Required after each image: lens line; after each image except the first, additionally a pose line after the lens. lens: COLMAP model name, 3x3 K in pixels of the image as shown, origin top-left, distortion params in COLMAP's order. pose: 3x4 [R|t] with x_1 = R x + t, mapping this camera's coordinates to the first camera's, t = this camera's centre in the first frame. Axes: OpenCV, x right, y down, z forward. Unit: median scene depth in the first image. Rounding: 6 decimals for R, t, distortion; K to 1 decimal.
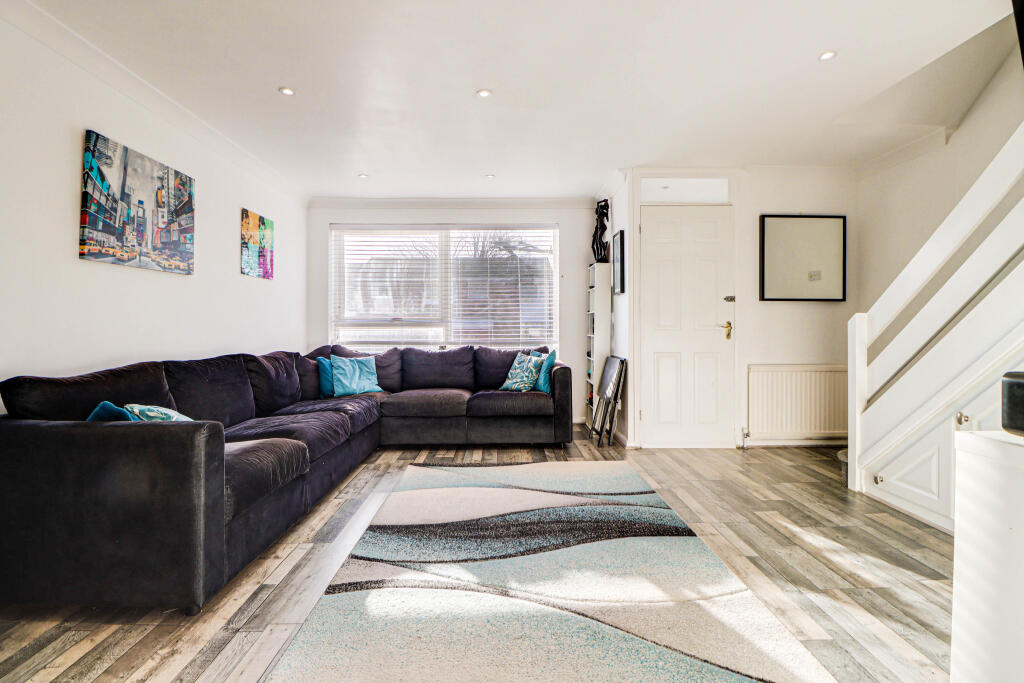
lens RADIAL K [[482.9, 0, 526.1], [0, 482.9, 321.4], [0, 0, 1]] dist [-0.000094, -0.000682]
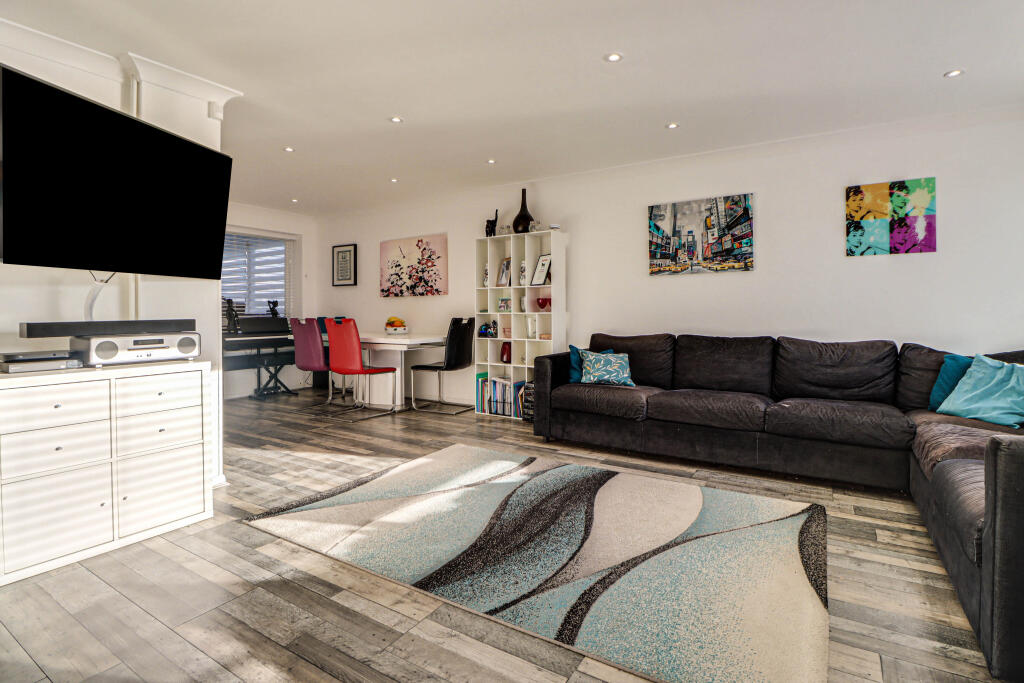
lens RADIAL K [[482.9, 0, 526.1], [0, 482.9, 321.4], [0, 0, 1]] dist [-0.000094, -0.000682]
pose [[-0.549599, 0.016441, -0.835267, 0.824645], [0.010714, 0.999863, 0.012632, 0.016159], [0.835360, -0.002007, -0.549699, 1.464211]]
